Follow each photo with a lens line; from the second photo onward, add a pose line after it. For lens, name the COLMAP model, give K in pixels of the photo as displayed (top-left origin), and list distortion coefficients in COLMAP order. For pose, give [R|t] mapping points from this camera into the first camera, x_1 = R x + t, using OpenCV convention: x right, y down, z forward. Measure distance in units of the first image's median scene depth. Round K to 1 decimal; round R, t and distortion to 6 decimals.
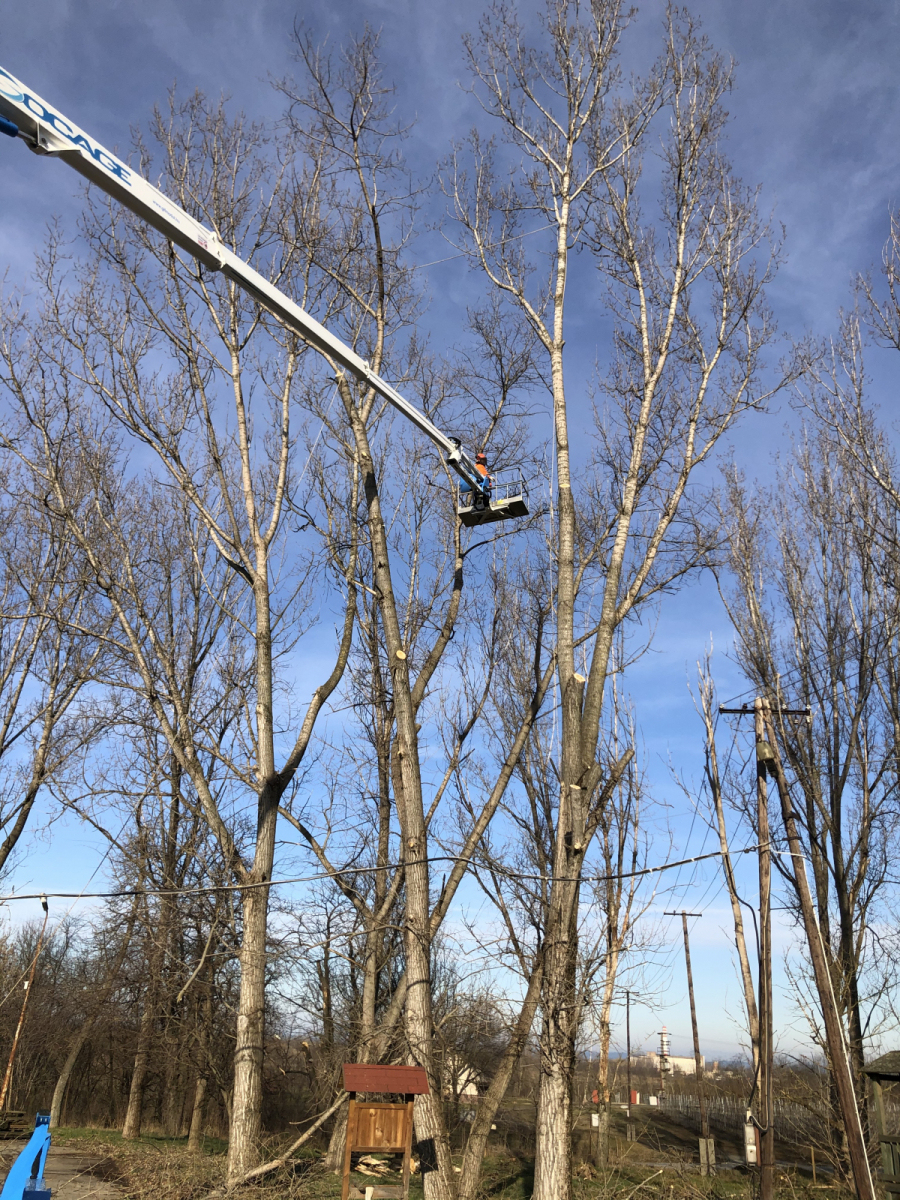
lens RADIAL K [[953.4, 0, 468.3], [0, 953.4, 604.2], [0, 0, 1]] dist [0.002500, -0.004389]
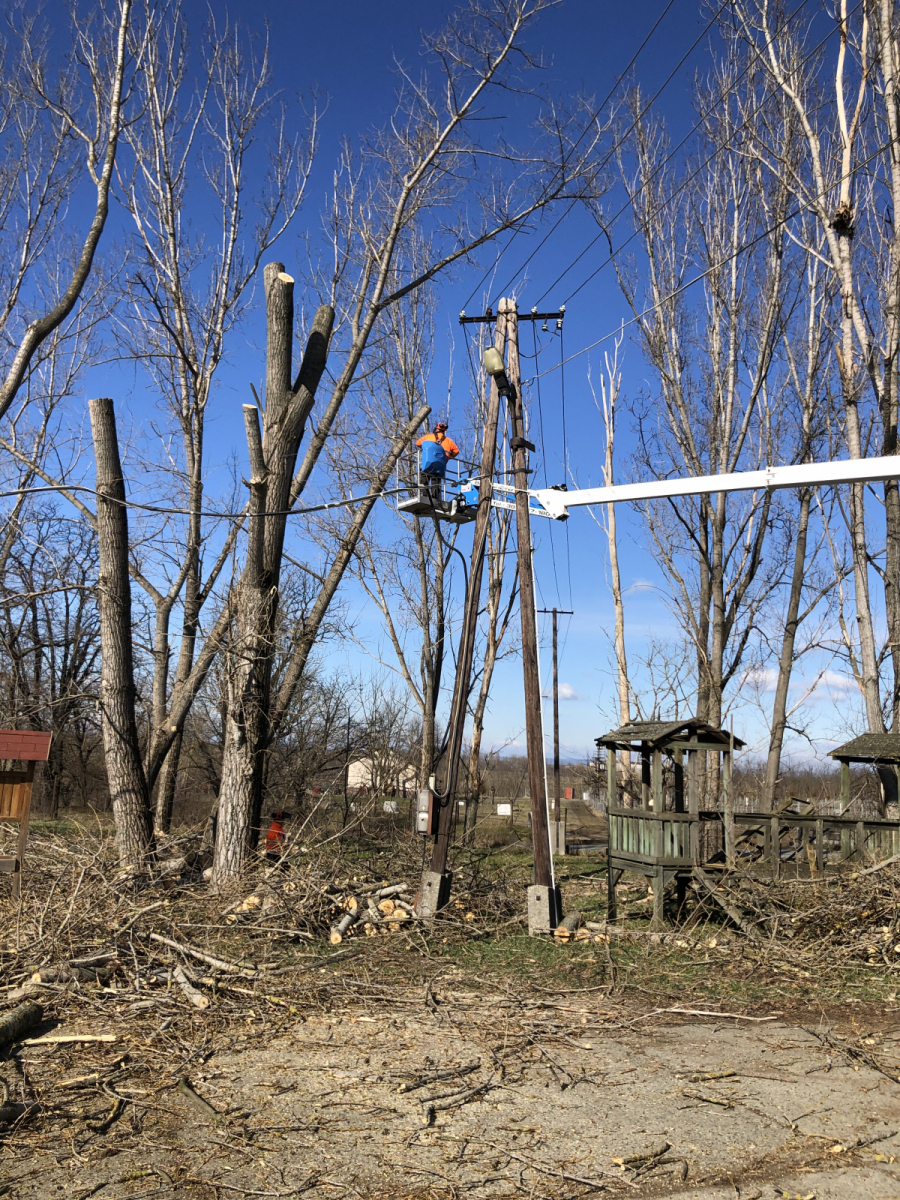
lens RADIAL K [[953.4, 0, 445.3], [0, 953.4, 589.3], [0, 0, 1]] dist [0.002500, -0.004389]
pose [[0.999999, 0.000592, -0.000953, 0.207239], [-0.000324, 0.965563, 0.260169, 0.098339], [0.001075, -0.260169, 0.965563, 0.149101]]
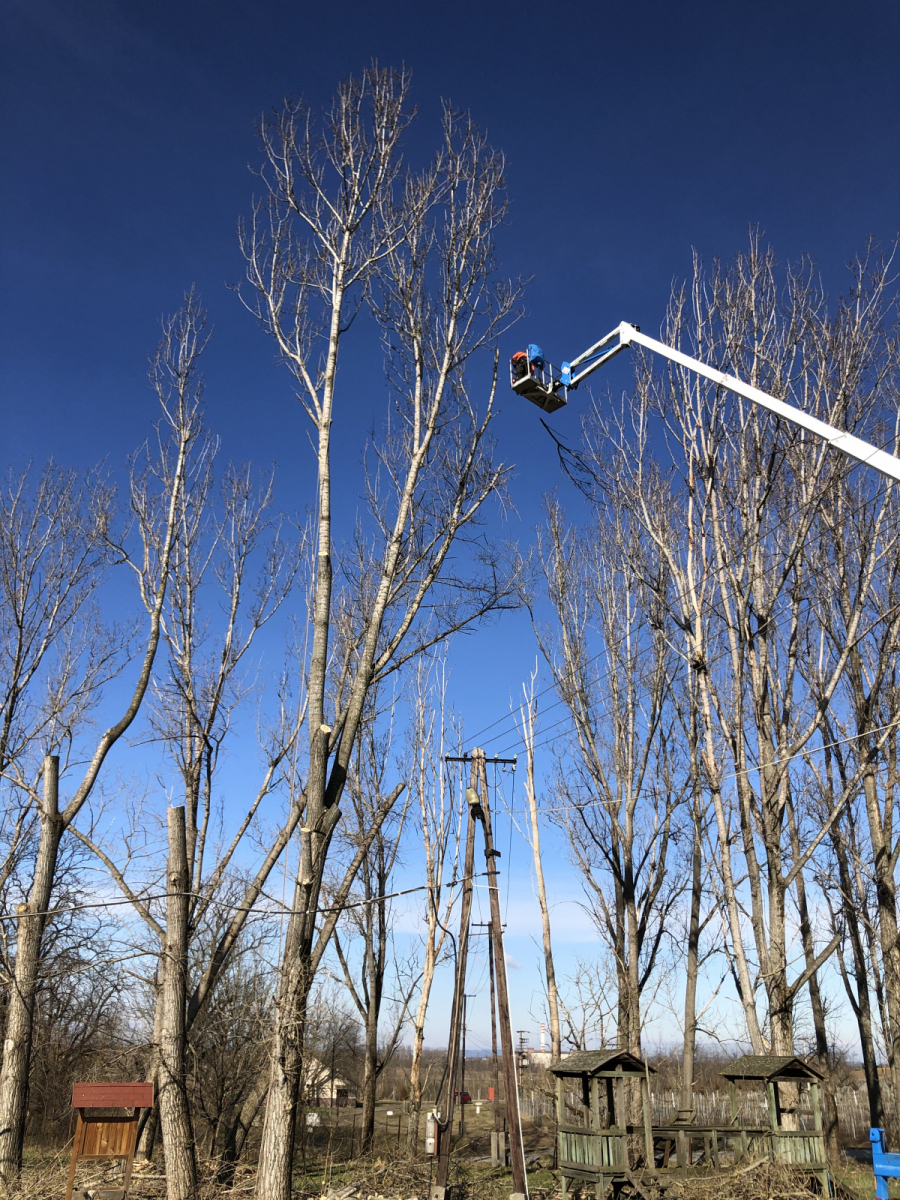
lens RADIAL K [[953.4, 0, 453.1], [0, 953.4, 604.6], [0, 0, 1]] dist [0.002500, -0.004389]
pose [[0.995029, 0.012865, 0.098754, 0.130560], [-0.012874, 0.999917, -0.000549, -0.059628], [-0.098752, -0.000725, 0.995112, -0.112504]]
